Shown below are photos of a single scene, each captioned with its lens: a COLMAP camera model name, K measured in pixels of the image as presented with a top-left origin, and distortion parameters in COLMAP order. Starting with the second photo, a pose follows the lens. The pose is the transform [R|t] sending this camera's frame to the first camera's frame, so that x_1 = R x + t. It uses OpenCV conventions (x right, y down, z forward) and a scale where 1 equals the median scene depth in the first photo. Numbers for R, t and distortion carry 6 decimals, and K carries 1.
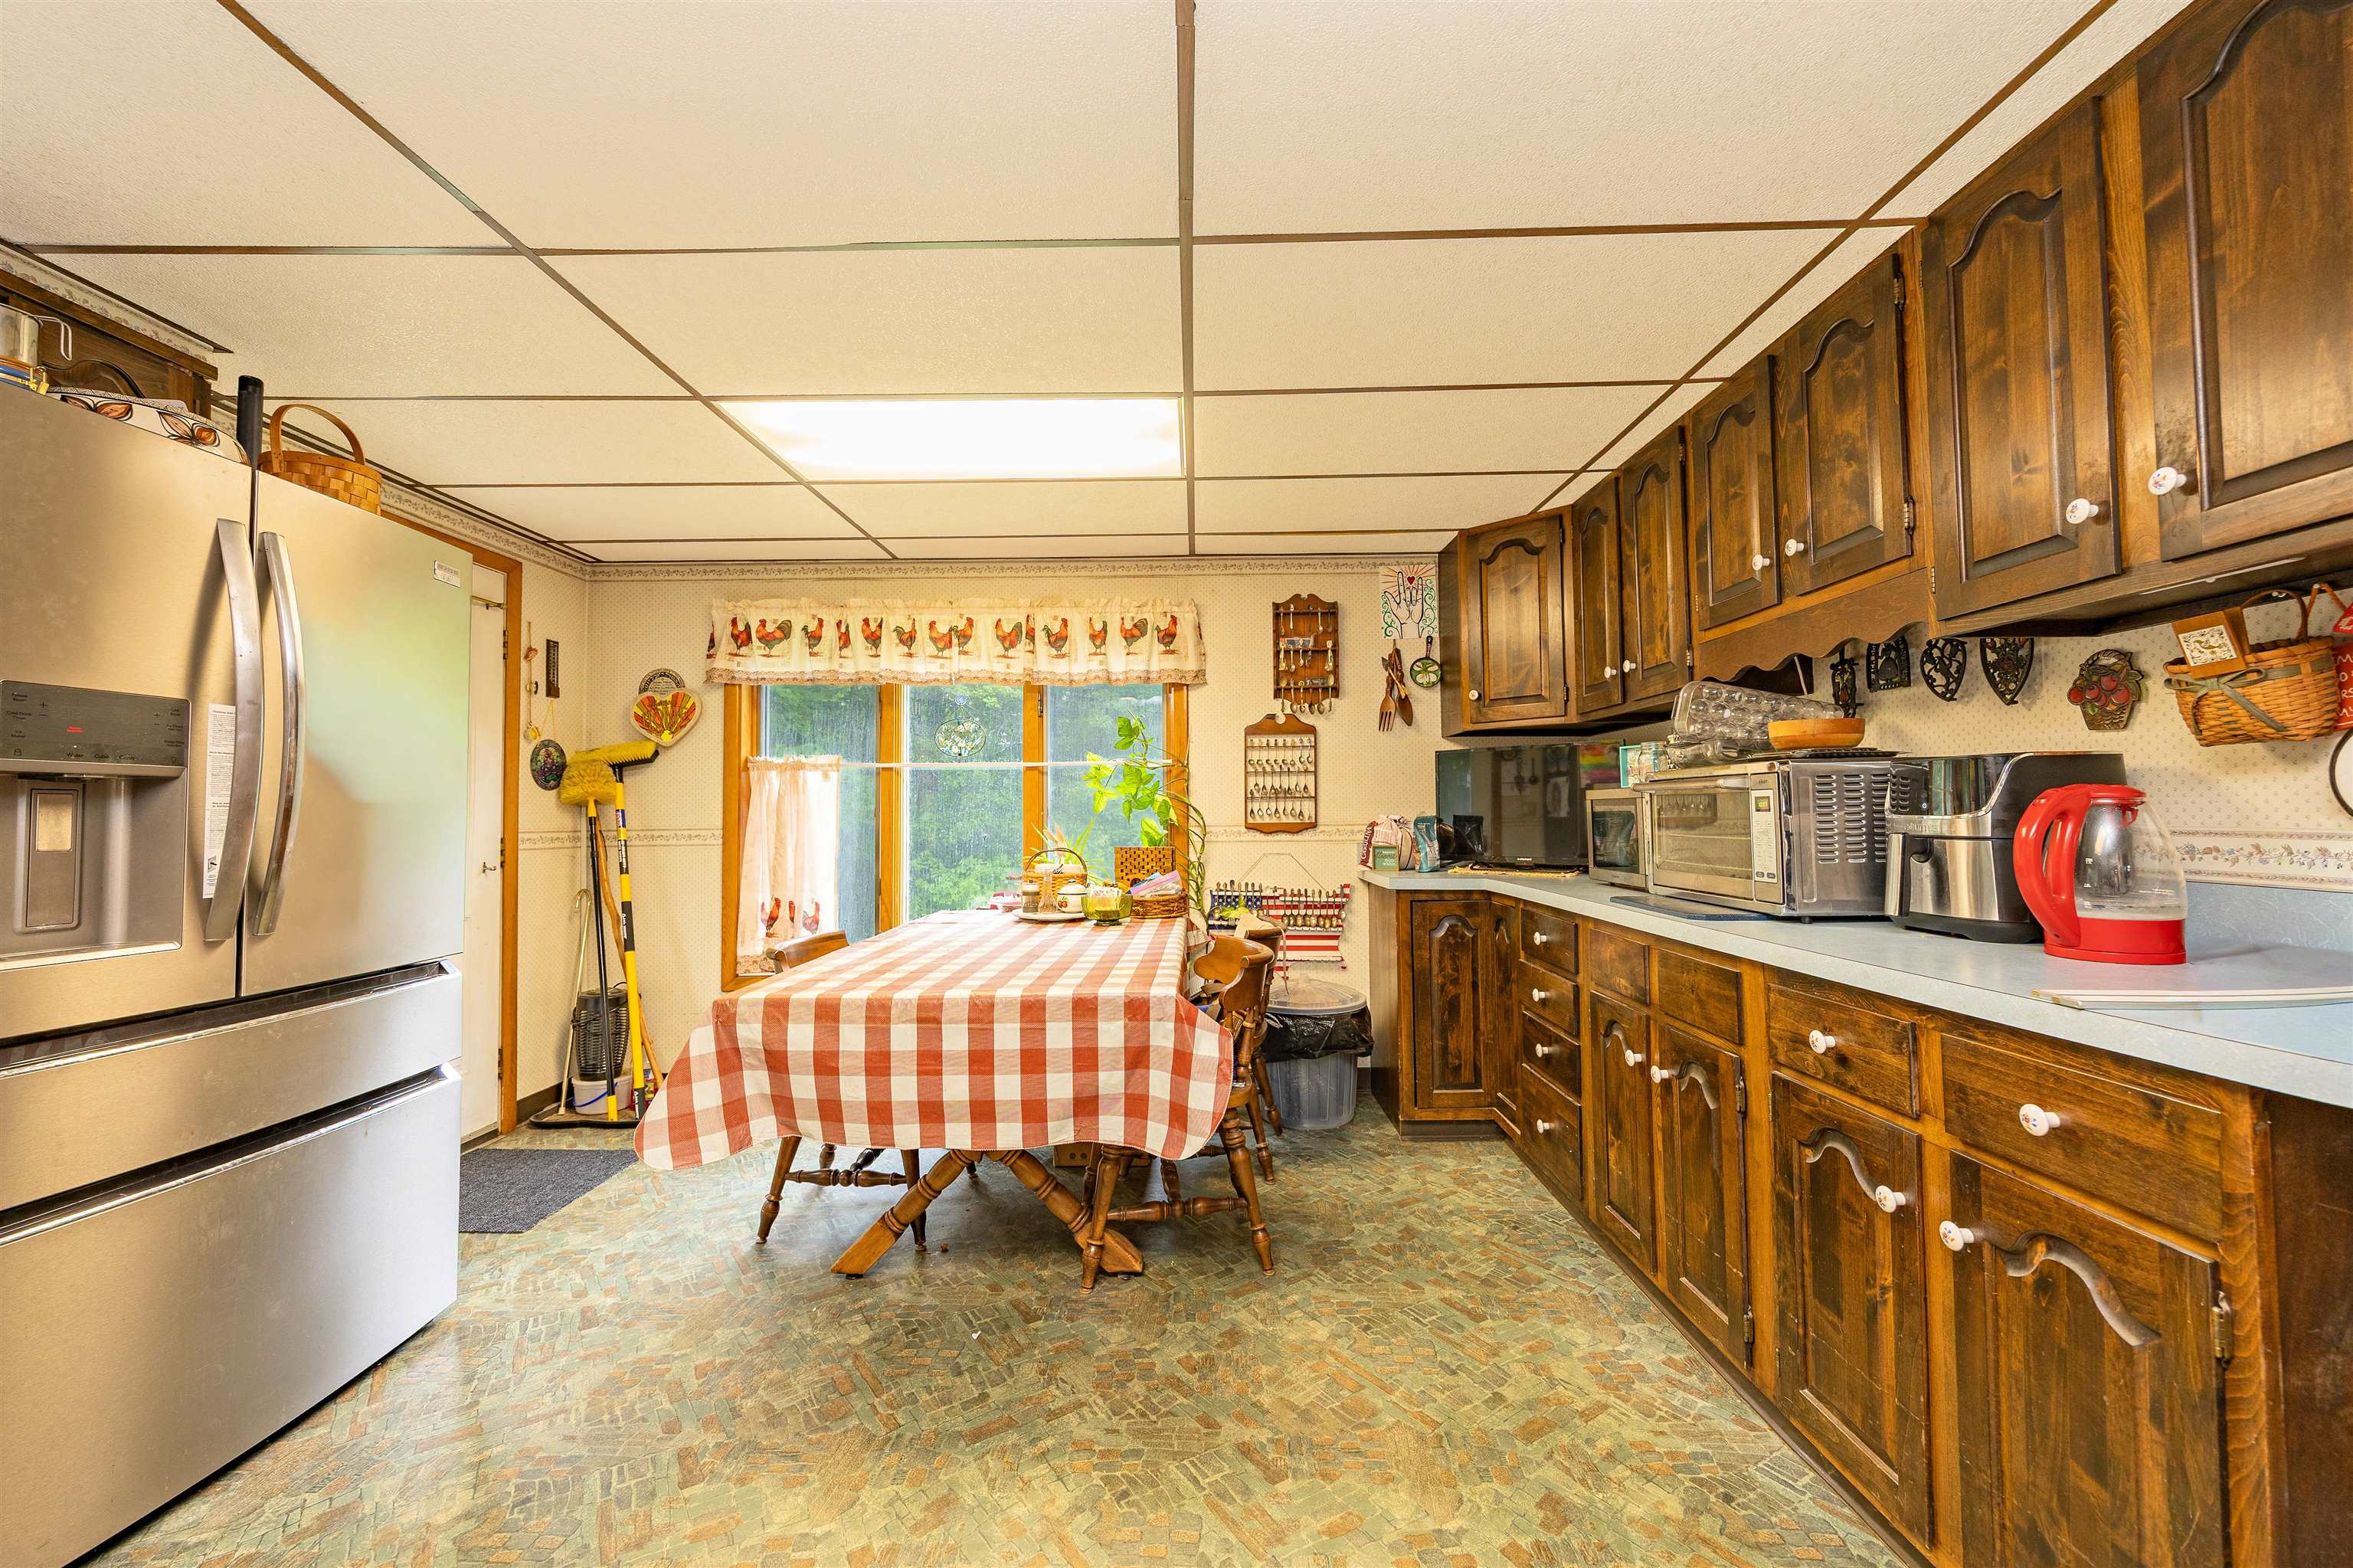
lens RADIAL K [[932.9, 0, 1183.7], [0, 932.9, 783.4], [0, 0, 1]] dist [-0.003629, -0.000067]
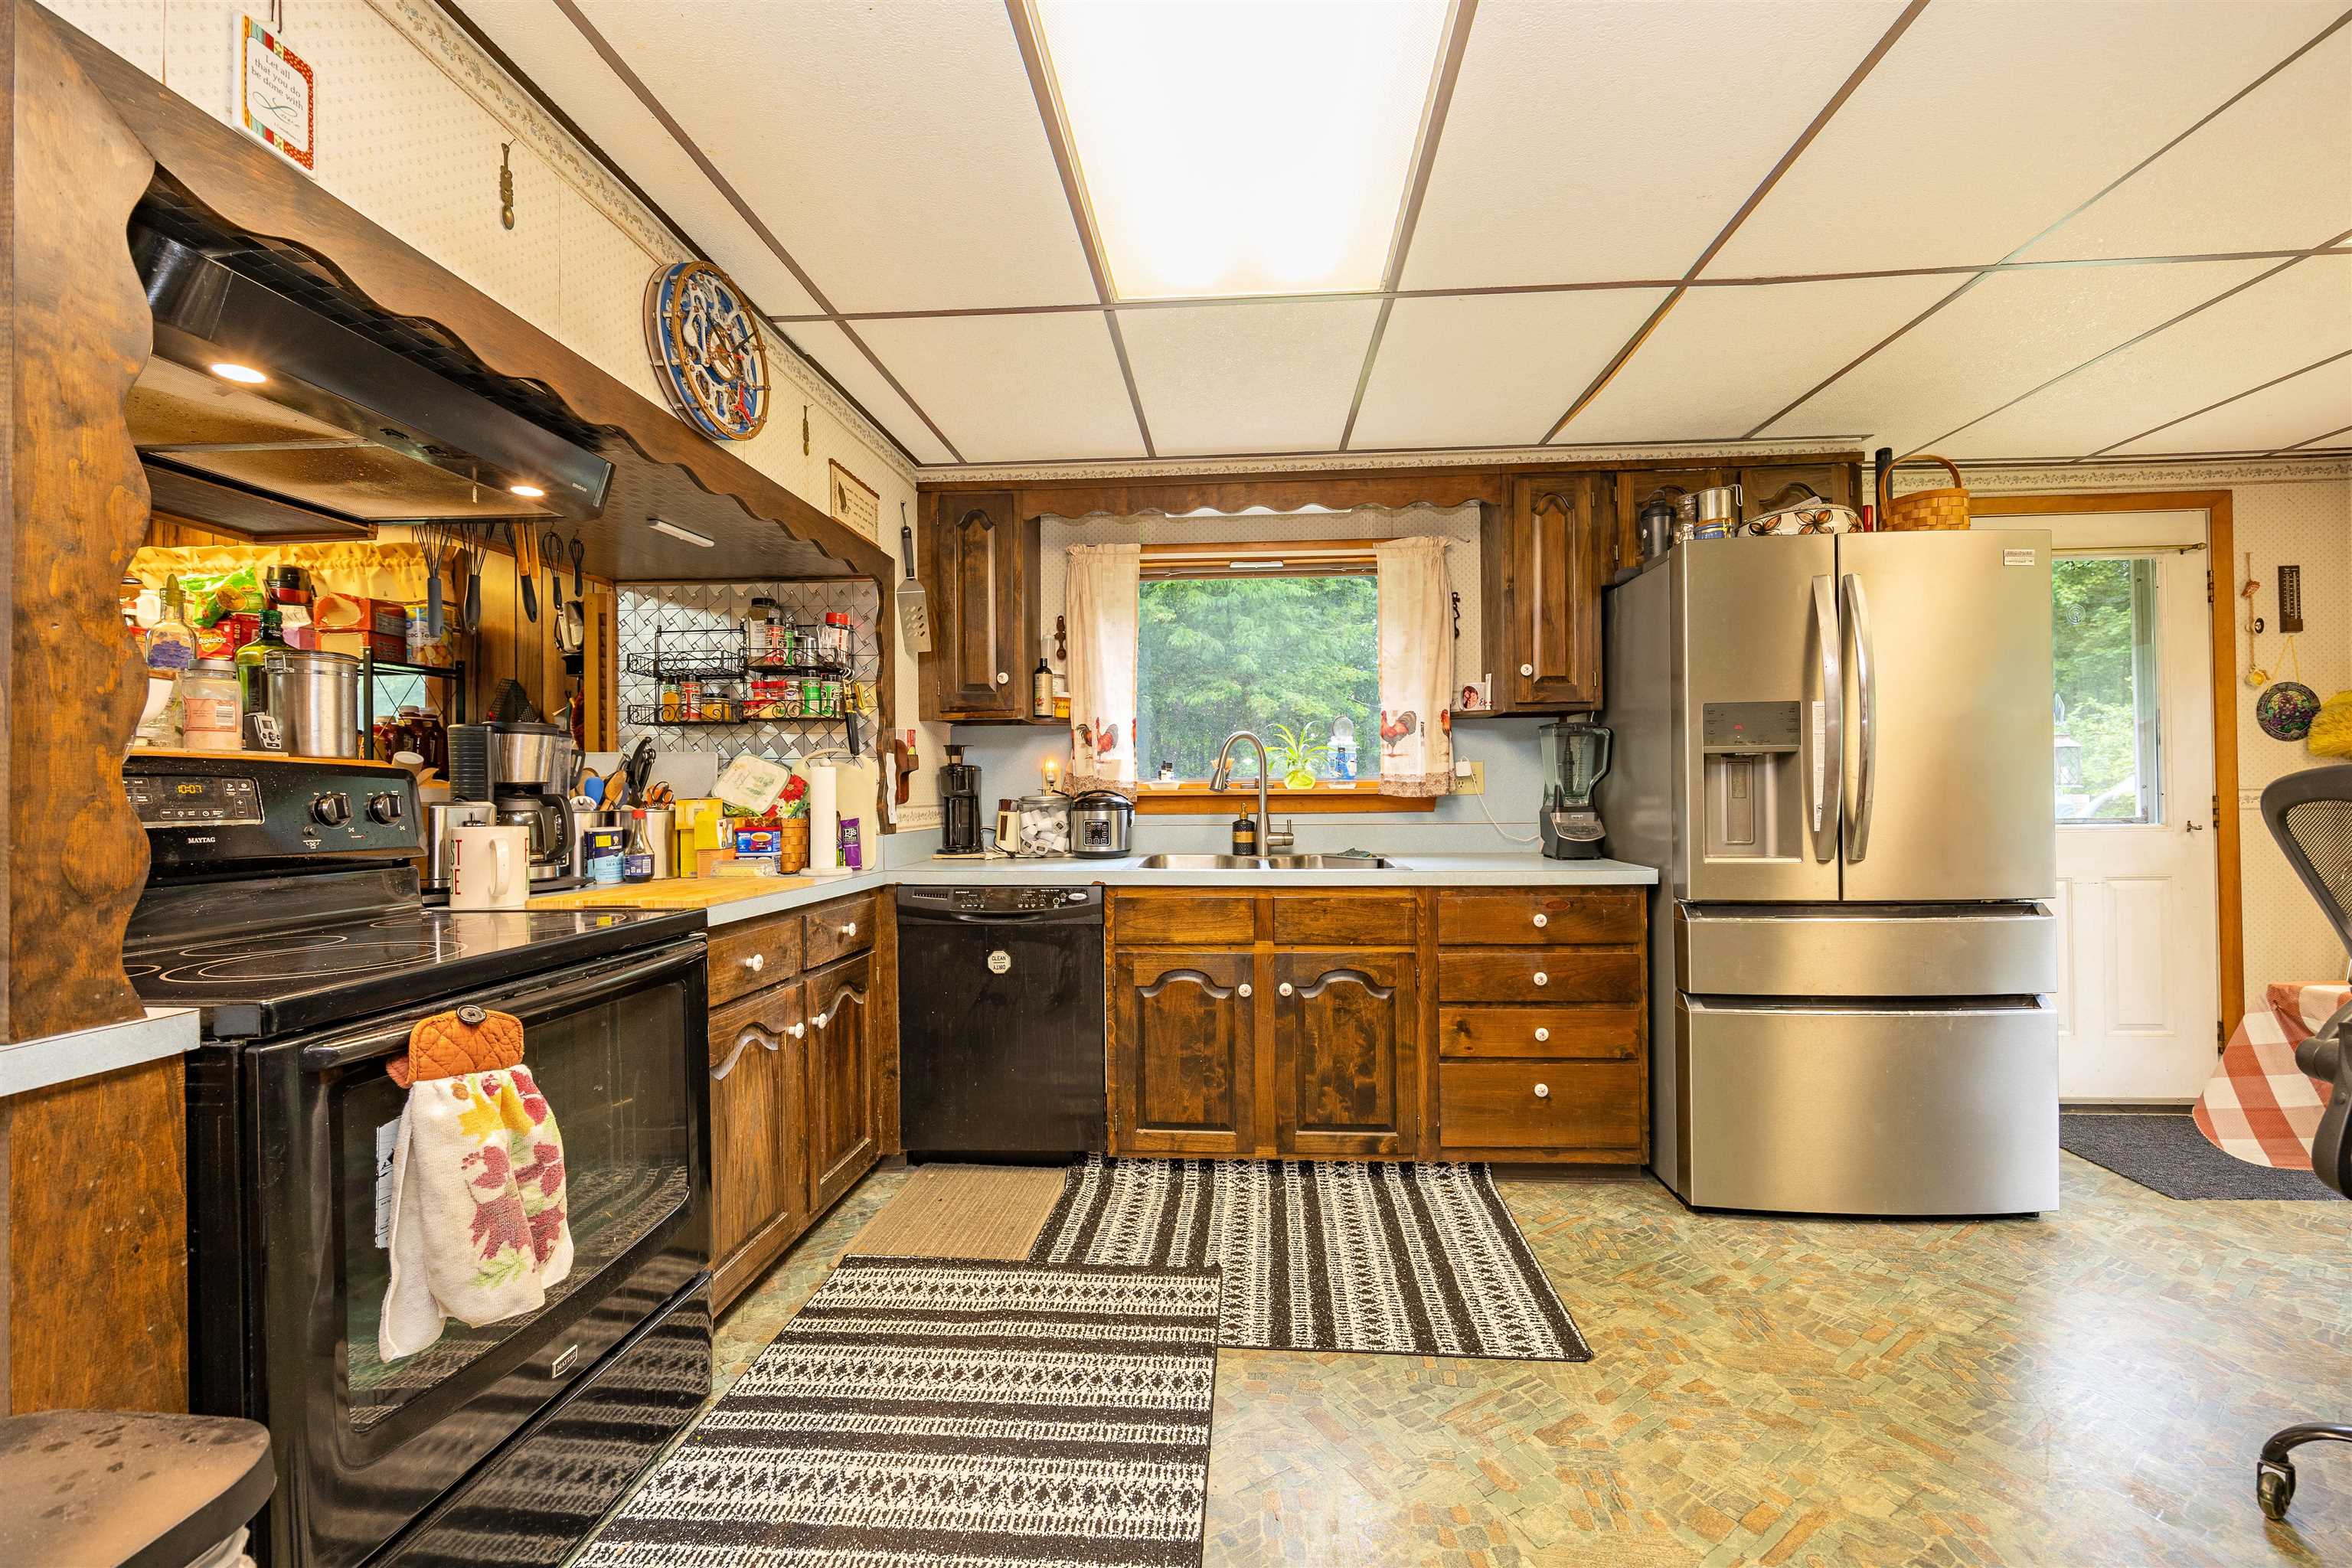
lens RADIAL K [[904.6, 0, 1187.3], [0, 904.6, 791.8], [0, 0, 1]] dist [-0.002884, -0.000007]
pose [[-0.065303, 0.004782, -0.997854, 0.205360], [0.048099, 0.998841, 0.001639, 0.003679], [0.996706, -0.047889, -0.065458, 0.034975]]
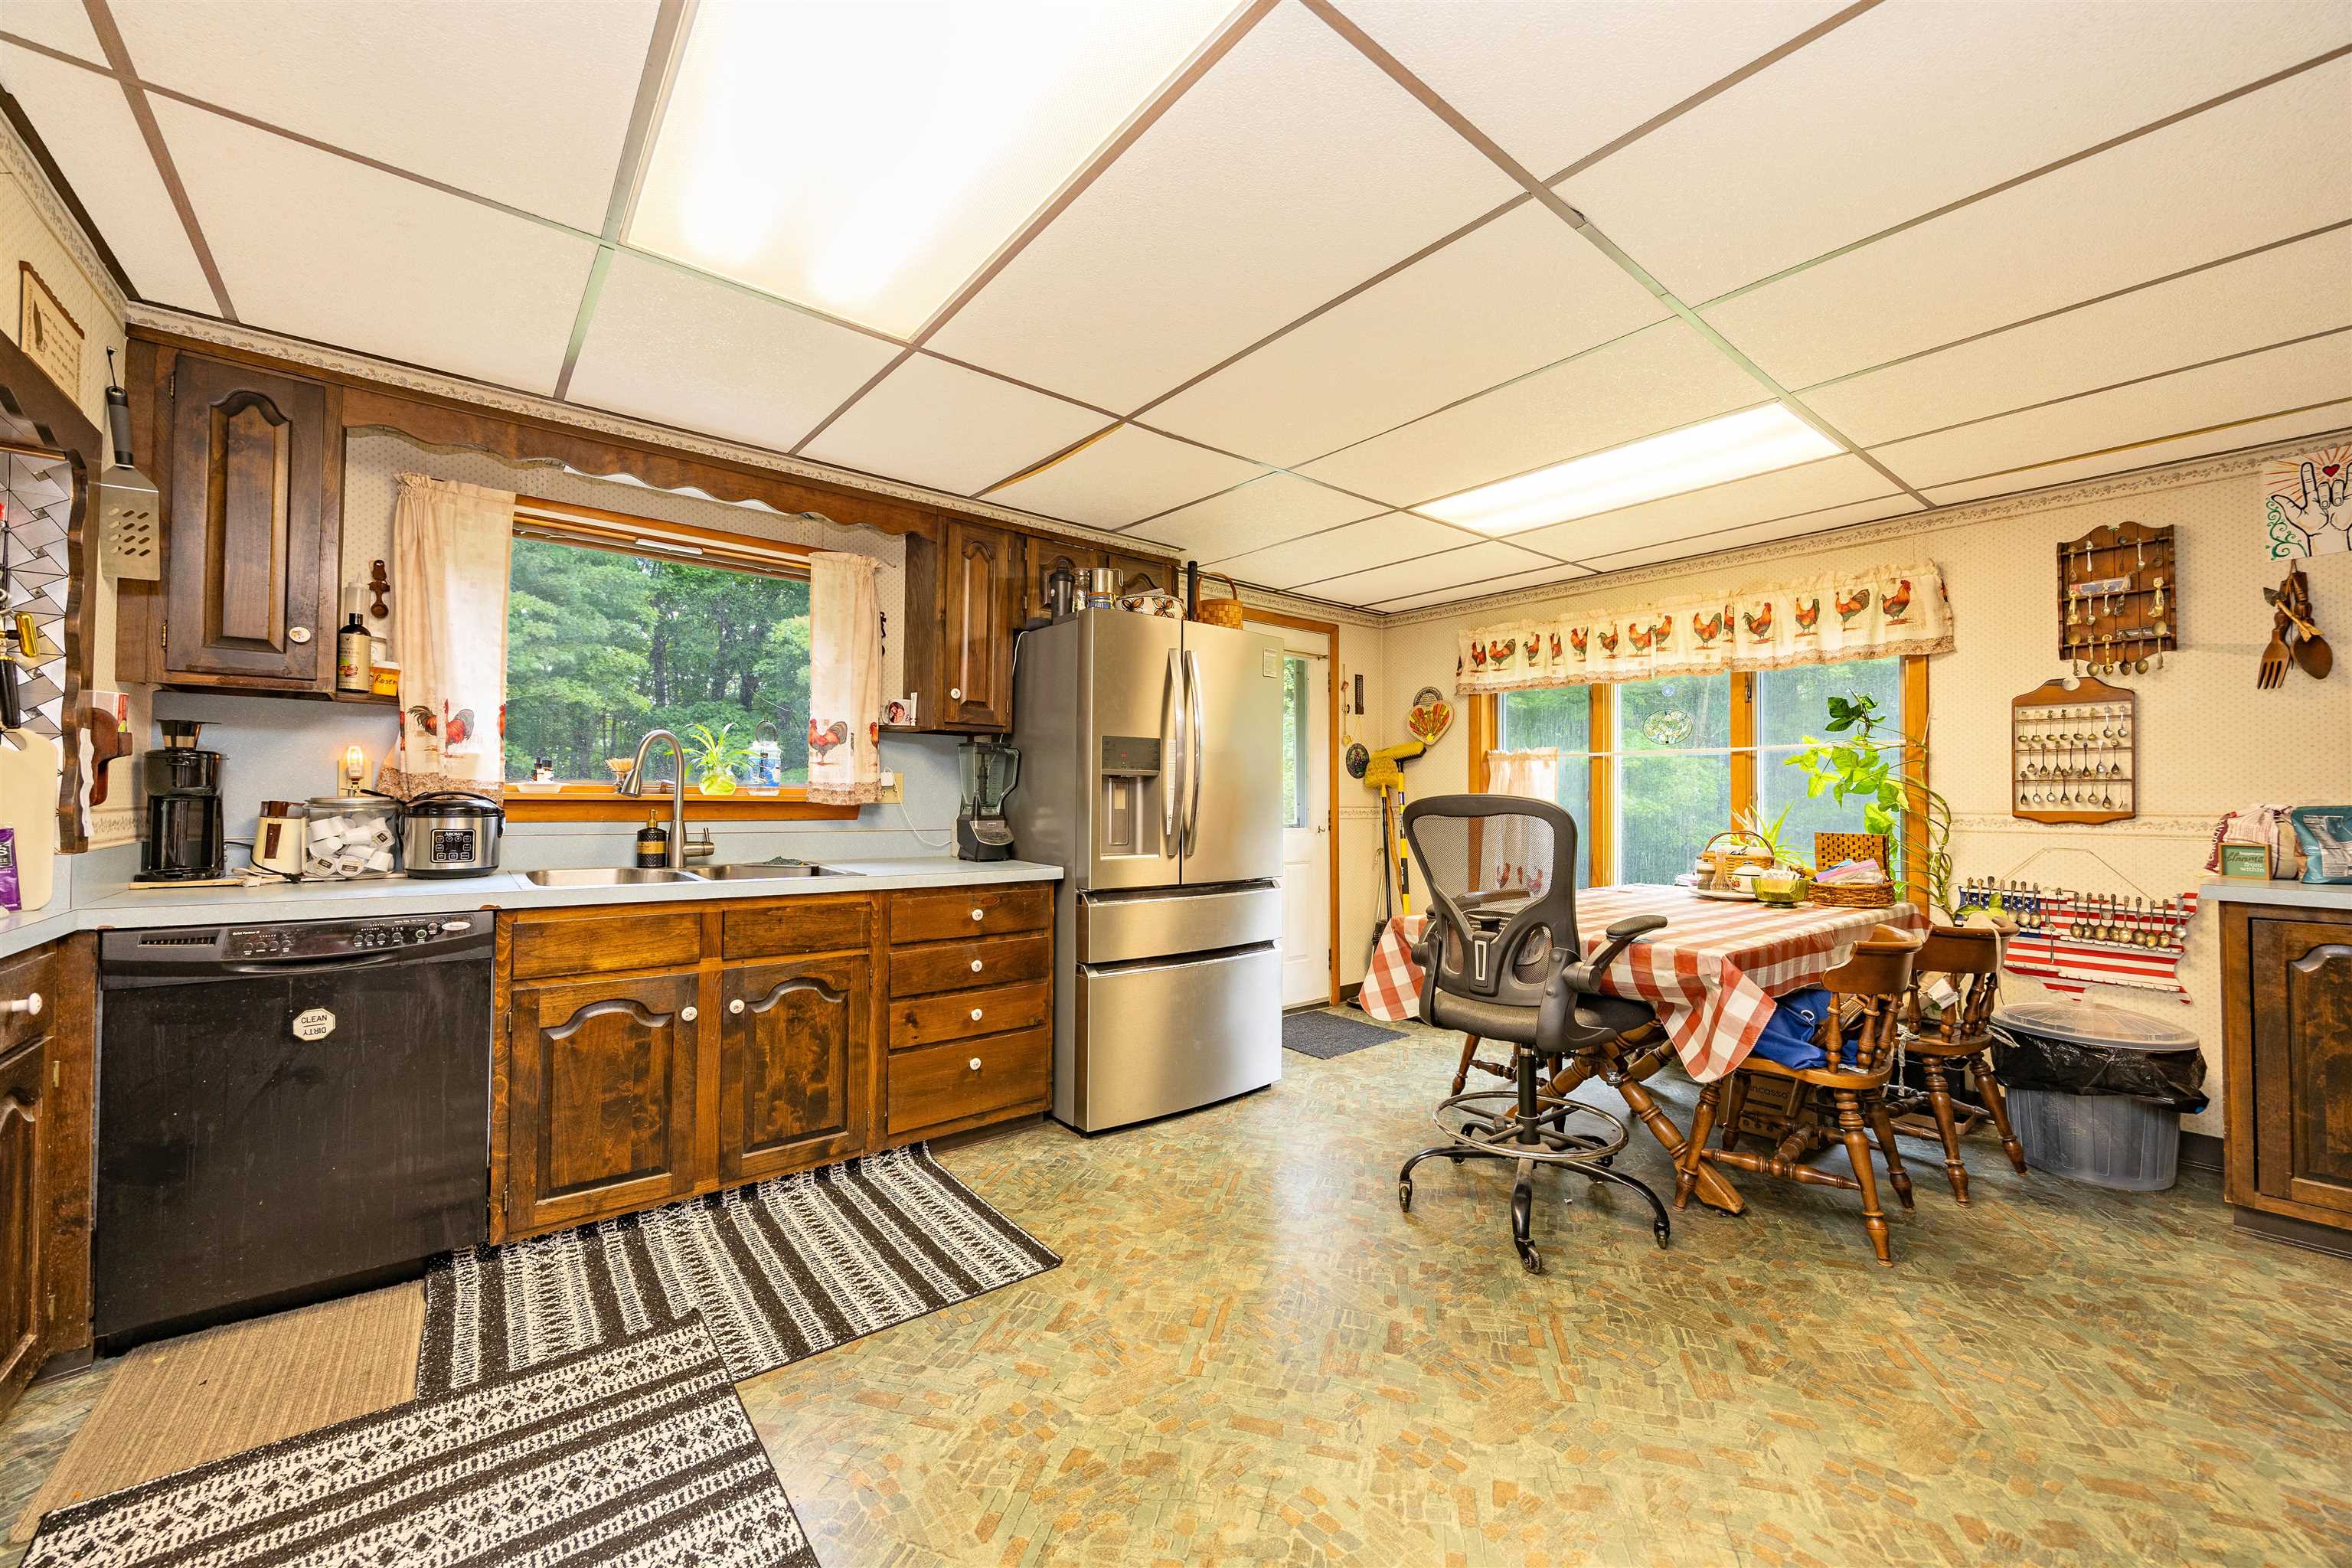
lens RADIAL K [[907.4, 0, 1176.0], [0, 907.4, 784.0], [0, 0, 1]] dist [-0.001042, -0.000016]
pose [[0.633280, -0.002353, -0.773920, 0.223847], [0.017237, 0.999790, 0.011066, -0.004218], [0.773731, -0.020348, 0.633187, -0.111804]]
